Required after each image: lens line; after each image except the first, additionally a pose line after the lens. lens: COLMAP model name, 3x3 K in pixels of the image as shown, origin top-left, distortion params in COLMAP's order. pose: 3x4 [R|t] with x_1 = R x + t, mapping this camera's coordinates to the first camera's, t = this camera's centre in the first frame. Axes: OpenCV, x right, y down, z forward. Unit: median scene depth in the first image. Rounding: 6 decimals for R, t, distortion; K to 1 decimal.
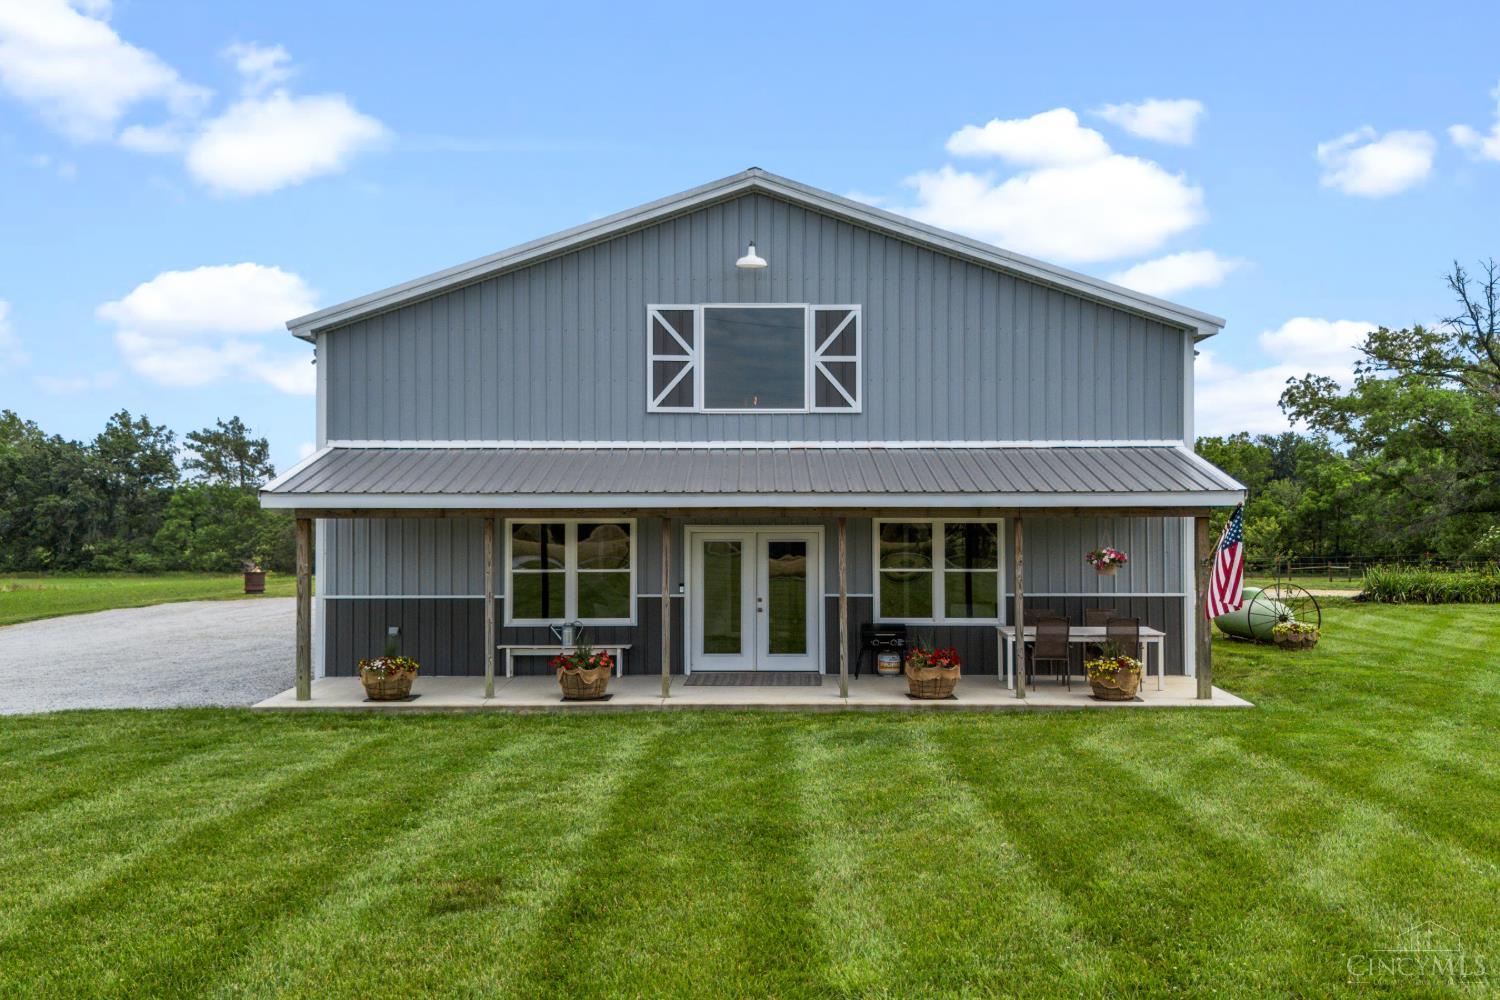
lens RADIAL K [[1167.2, 0, 751.4], [0, 1167.2, 504.4], [0, 0, 1]] dist [0.029805, -0.003712]
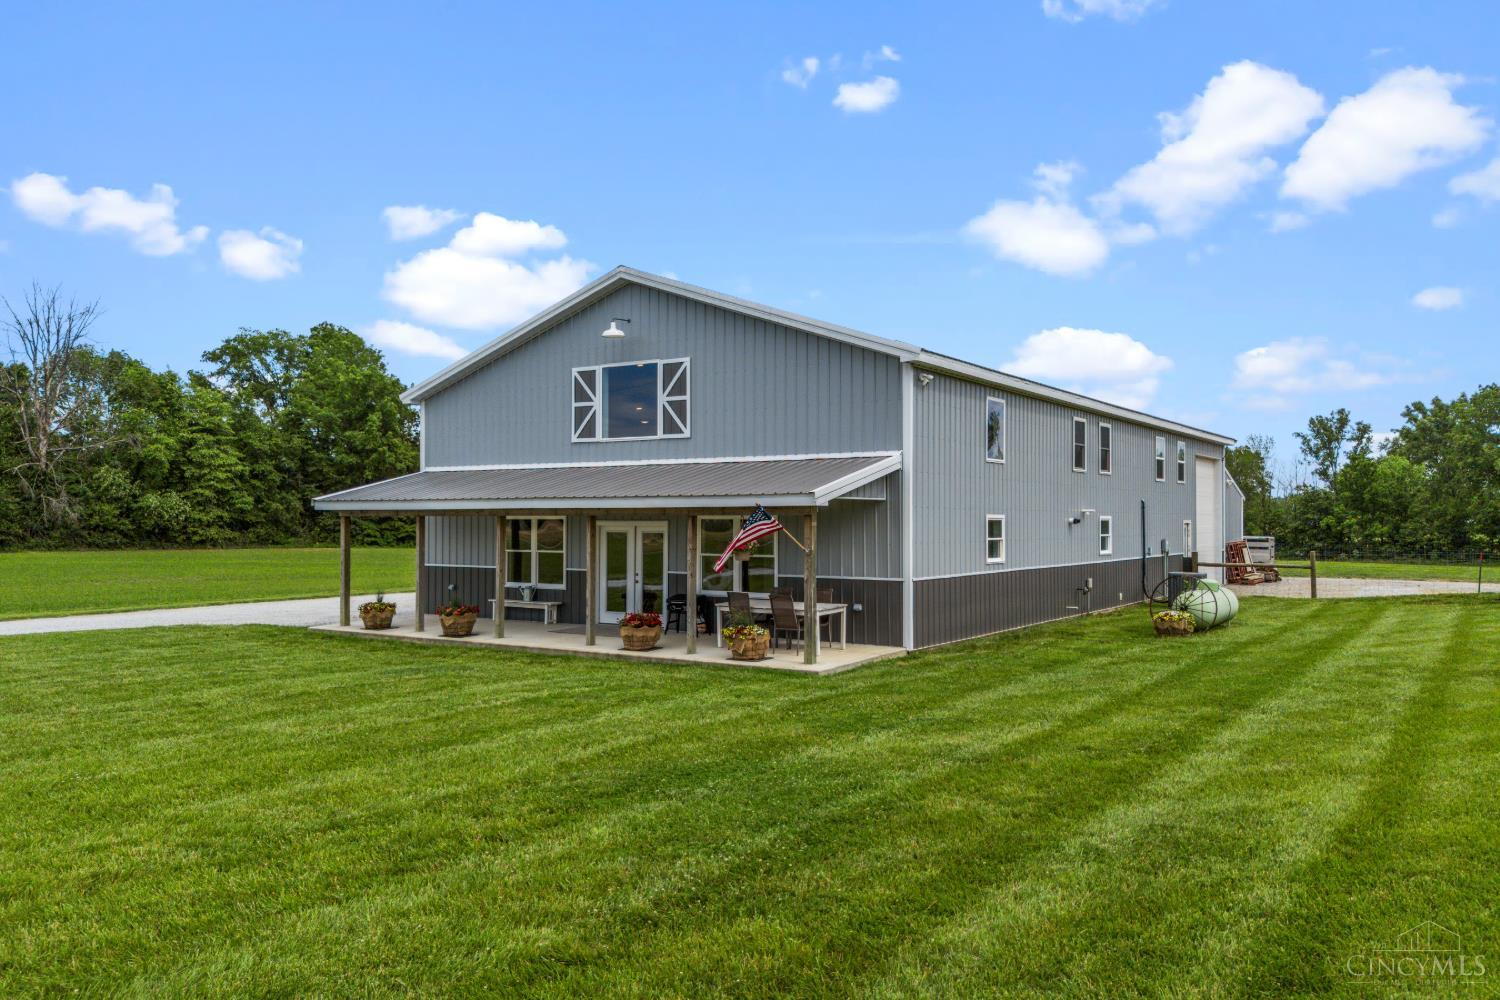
lens RADIAL K [[1167.2, 0, 757.6], [0, 1167.2, 502.9], [0, 0, 1]] dist [0.029805, -0.003712]
pose [[0.825131, -0.005050, -0.564919, 0.917580], [0.003539, 0.999987, -0.003770, 0.002197], [0.564930, 0.001112, 0.825138, -0.064577]]
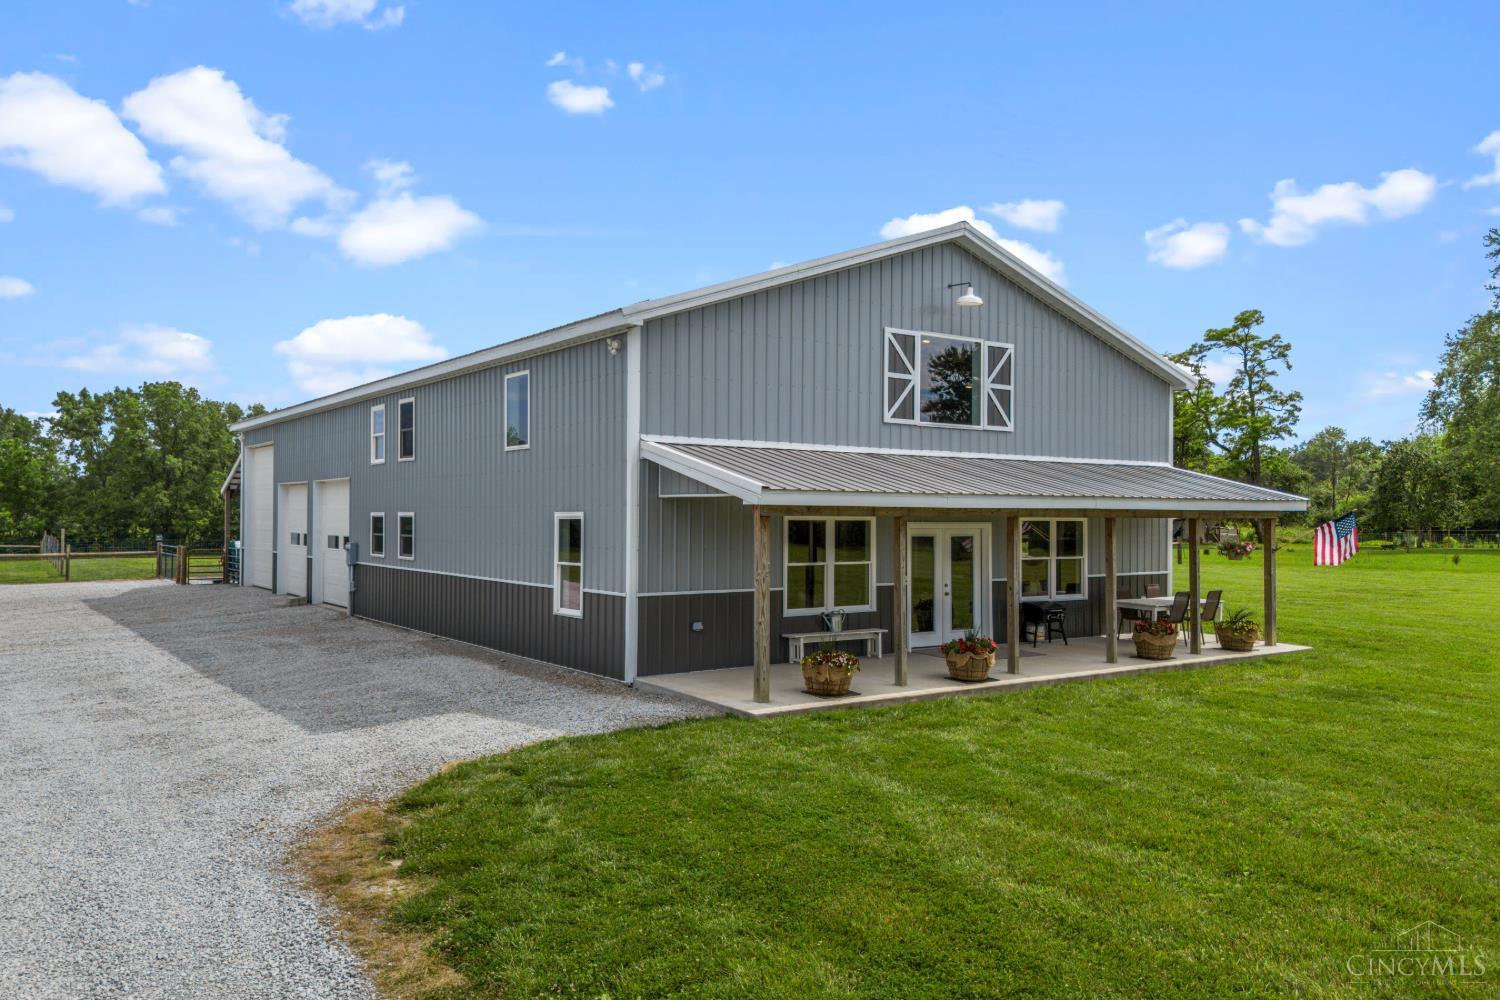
lens RADIAL K [[1167.2, 0, 752.7], [0, 1167.2, 527.8], [0, 0, 1]] dist [0.029805, -0.003712]
pose [[0.814526, 0.000061, 0.580127, -0.847729], [-0.012853, 0.999756, 0.017941, 0.004355], [-0.579985, -0.022070, 0.814328, 0.150472]]
